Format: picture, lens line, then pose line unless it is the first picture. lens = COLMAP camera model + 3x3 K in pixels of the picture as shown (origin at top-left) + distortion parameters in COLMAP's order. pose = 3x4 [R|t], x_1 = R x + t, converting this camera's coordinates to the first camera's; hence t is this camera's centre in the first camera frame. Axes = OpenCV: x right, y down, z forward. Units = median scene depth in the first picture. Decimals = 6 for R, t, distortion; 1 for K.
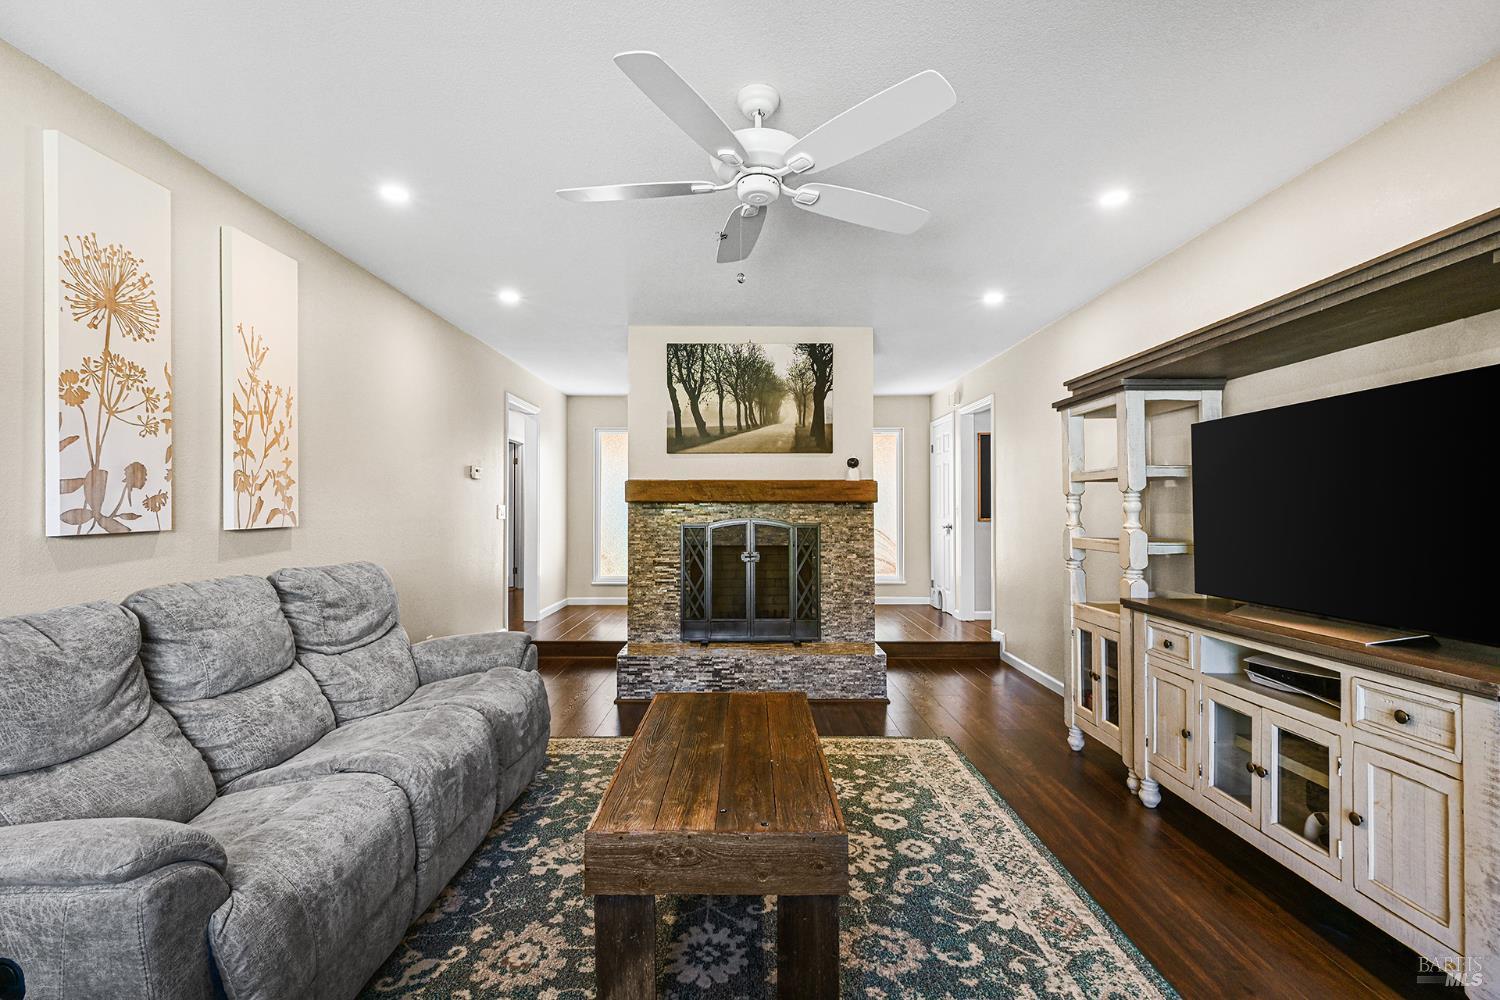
lens RADIAL K [[669.1, 0, 744.7], [0, 669.1, 500.7], [0, 0, 1]] dist [0.000262, -0.000102]
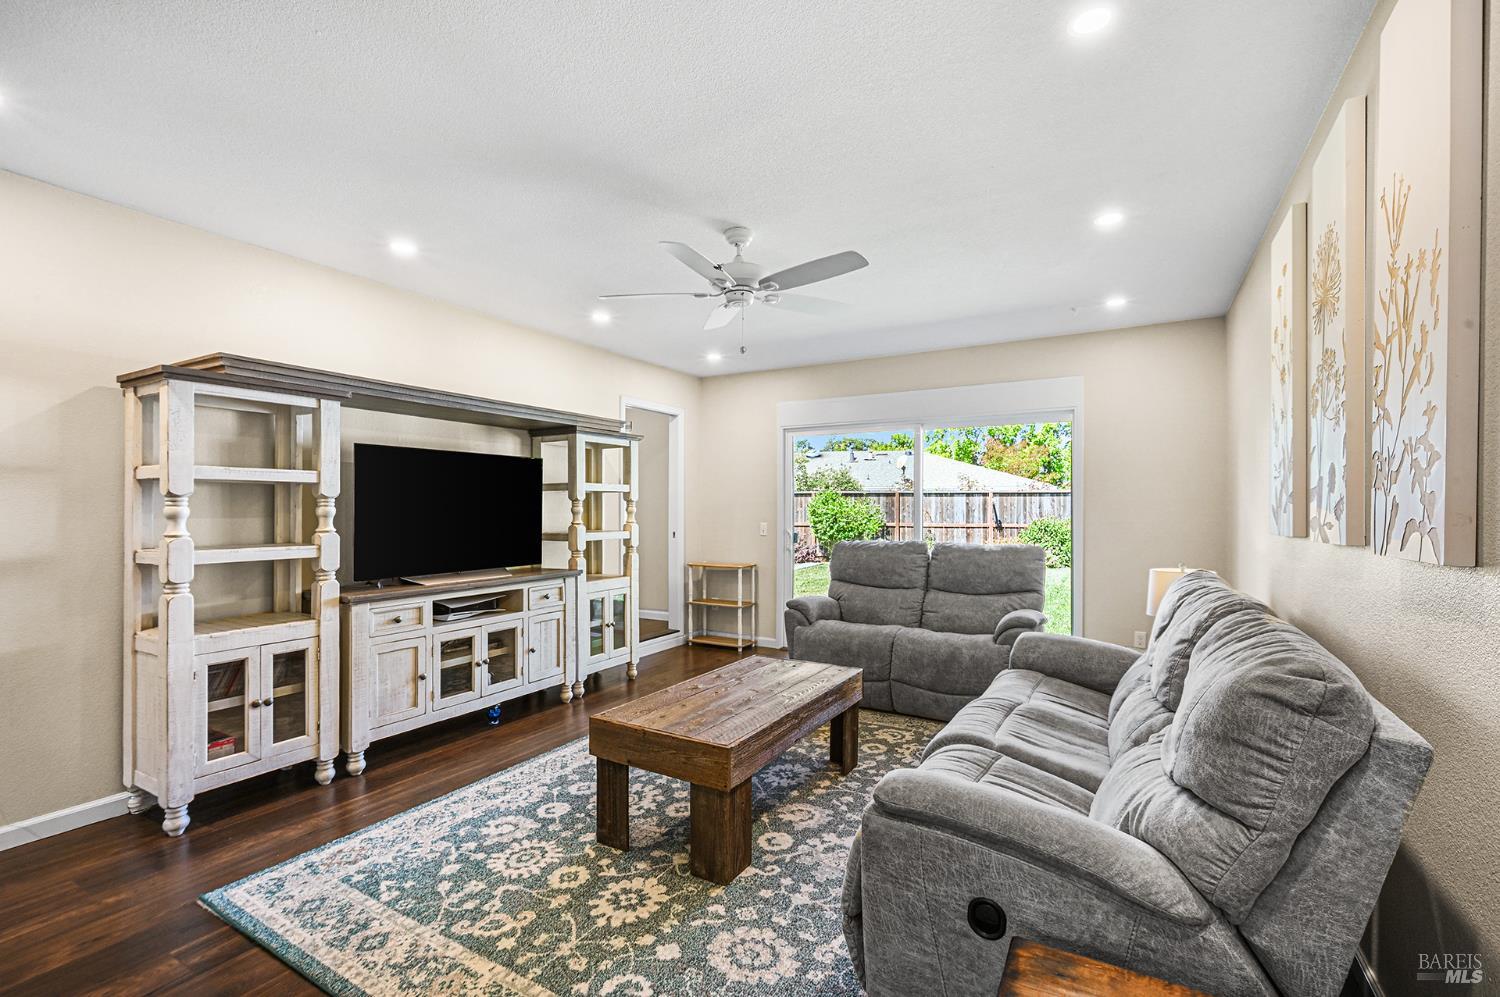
lens RADIAL K [[669.1, 0, 753.2], [0, 669.1, 499.6], [0, 0, 1]] dist [0.000262, -0.000102]
pose [[-0.865192, 0.005940, 0.501405, -0.697512], [-0.008377, 0.999619, -0.026299, 0.018037], [-0.501370, -0.026954, -0.864813, 2.101919]]
